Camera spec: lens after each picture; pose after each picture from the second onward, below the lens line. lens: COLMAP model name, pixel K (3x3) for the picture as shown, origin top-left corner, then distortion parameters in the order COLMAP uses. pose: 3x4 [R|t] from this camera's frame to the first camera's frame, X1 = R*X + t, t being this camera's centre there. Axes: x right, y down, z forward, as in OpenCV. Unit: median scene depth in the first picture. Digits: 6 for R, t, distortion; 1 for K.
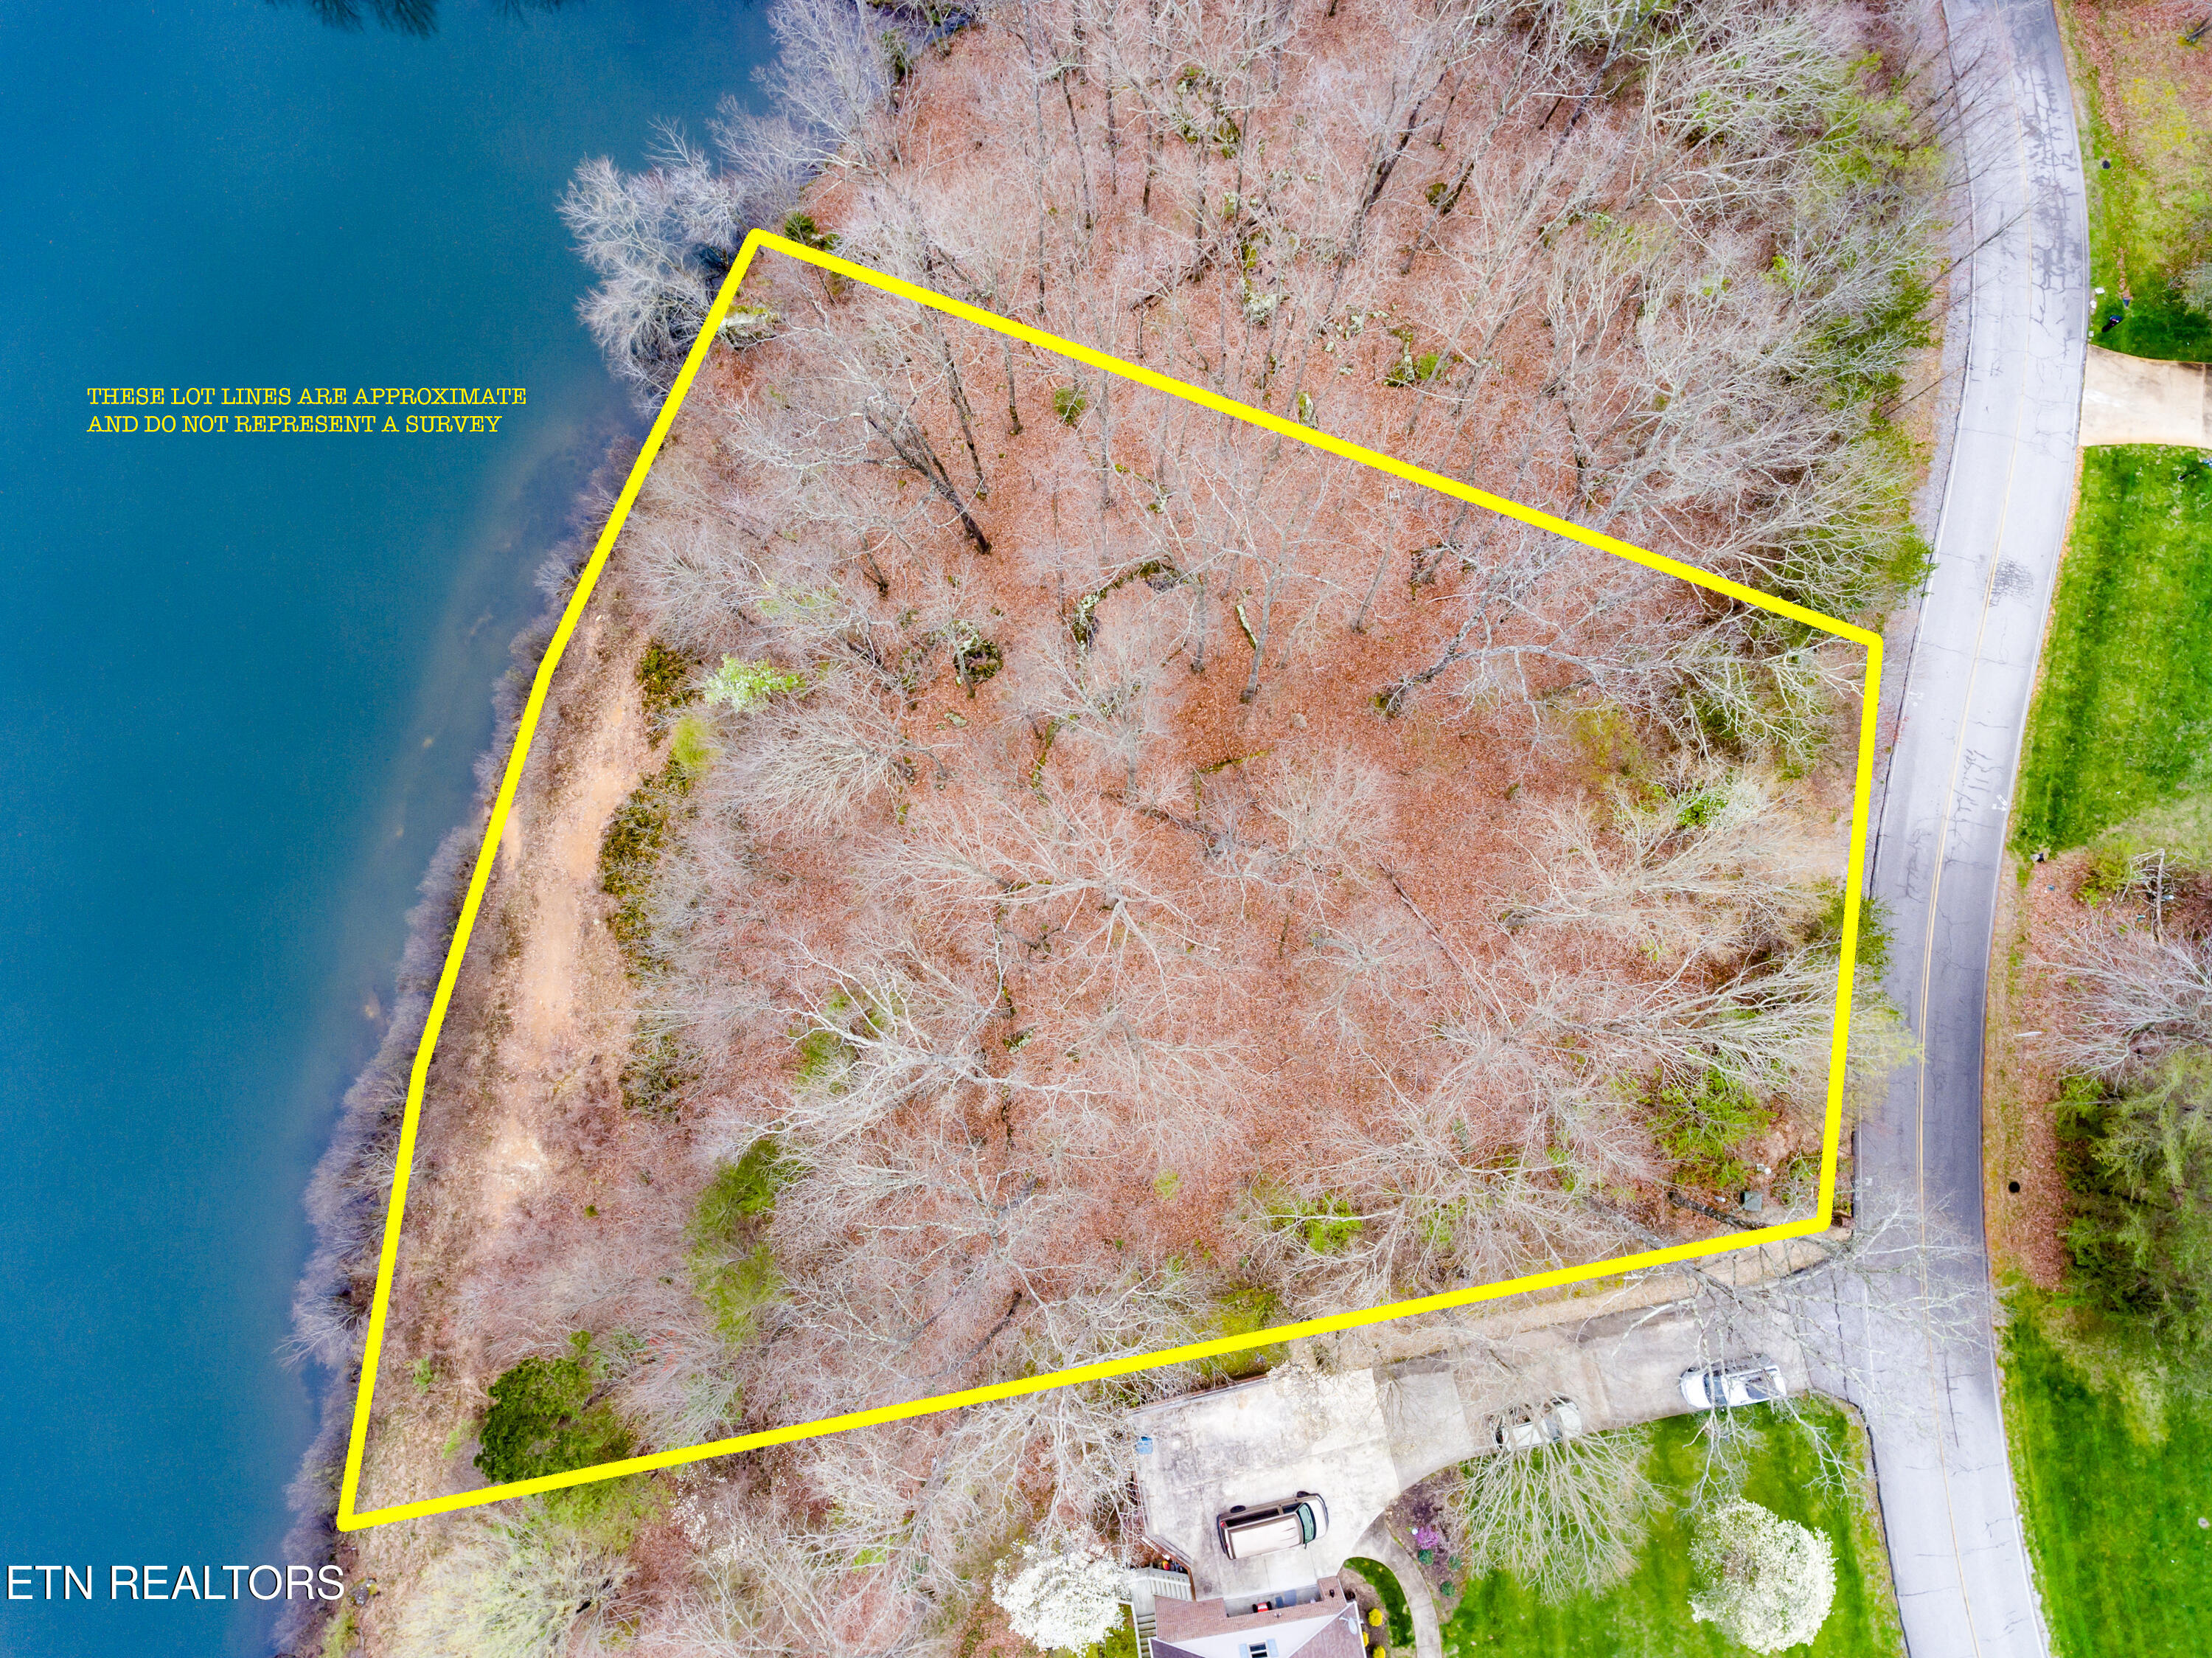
lens RADIAL K [[1313.7, 0, 1089.9], [0, 1313.7, 825.5], [0, 0, 1]] dist [0.003138, -0.005489]
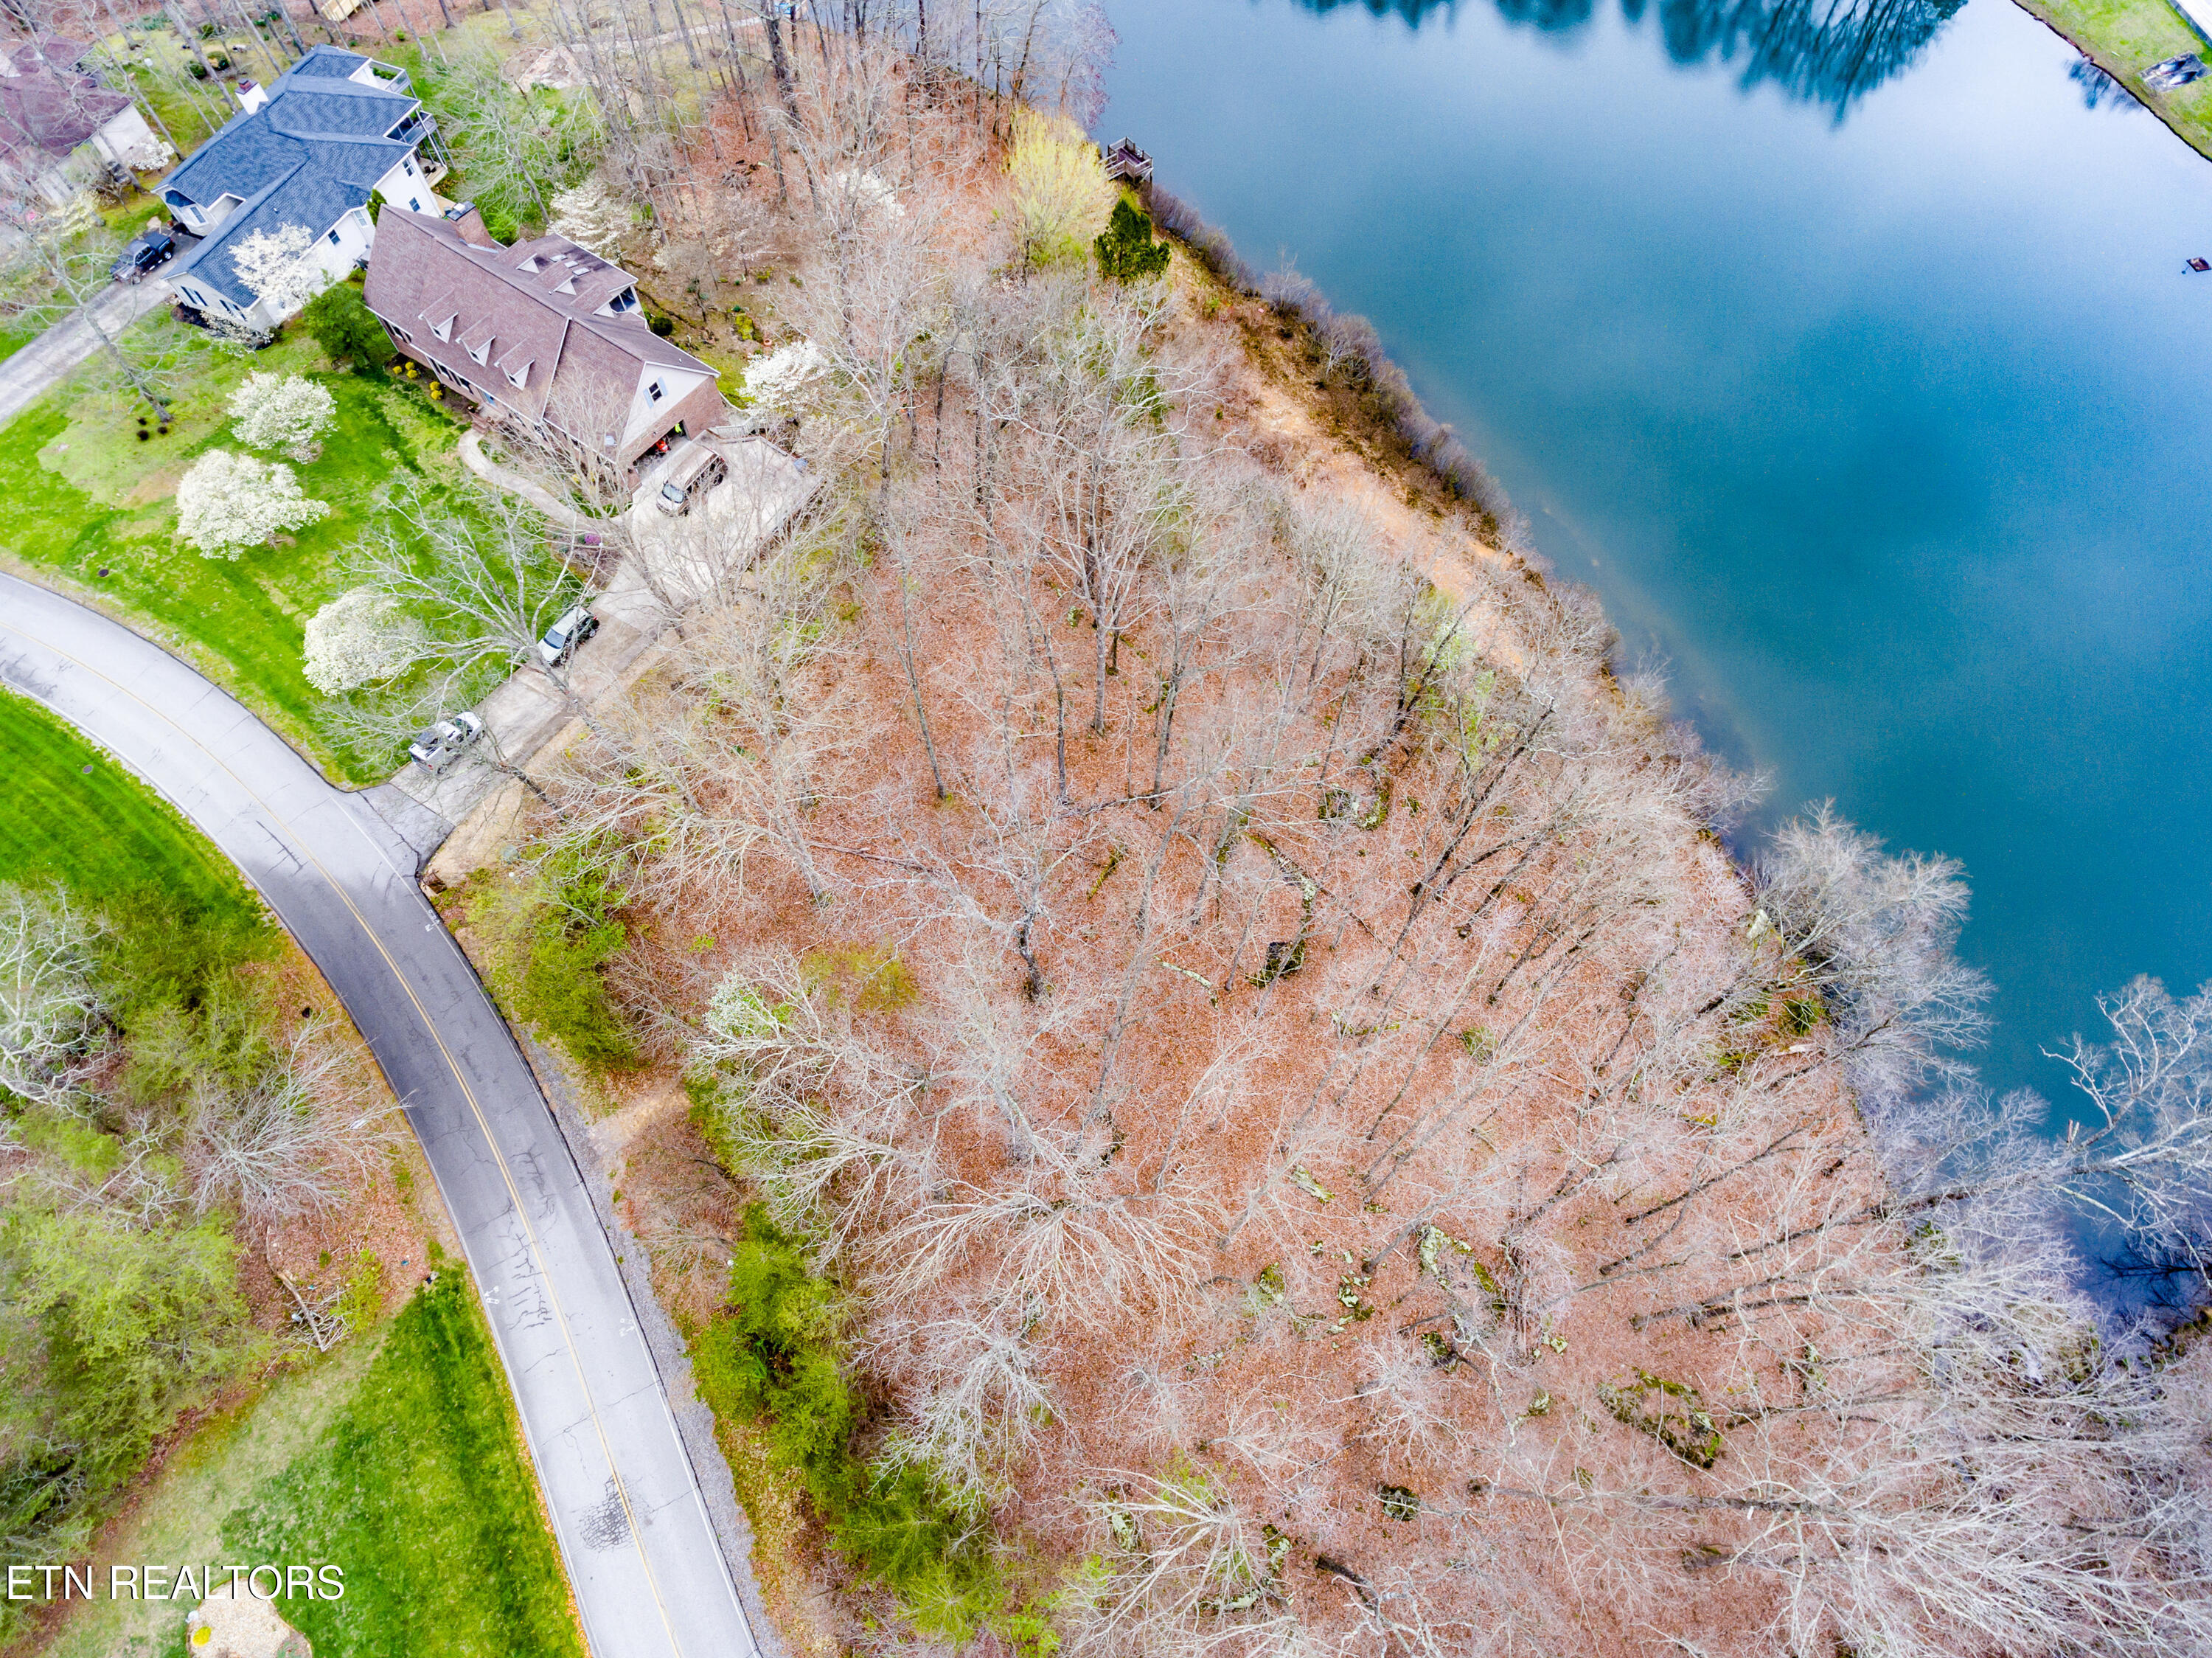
lens RADIAL K [[1313.7, 0, 1092.3], [0, 1313.7, 831.7], [0, 0, 1]] dist [0.003138, -0.005489]
pose [[-0.719928, 0.623889, -0.304083, 0.467650], [-0.689485, -0.592734, 0.416265, -0.515733], [0.079463, 0.509342, 0.856888, 0.055406]]
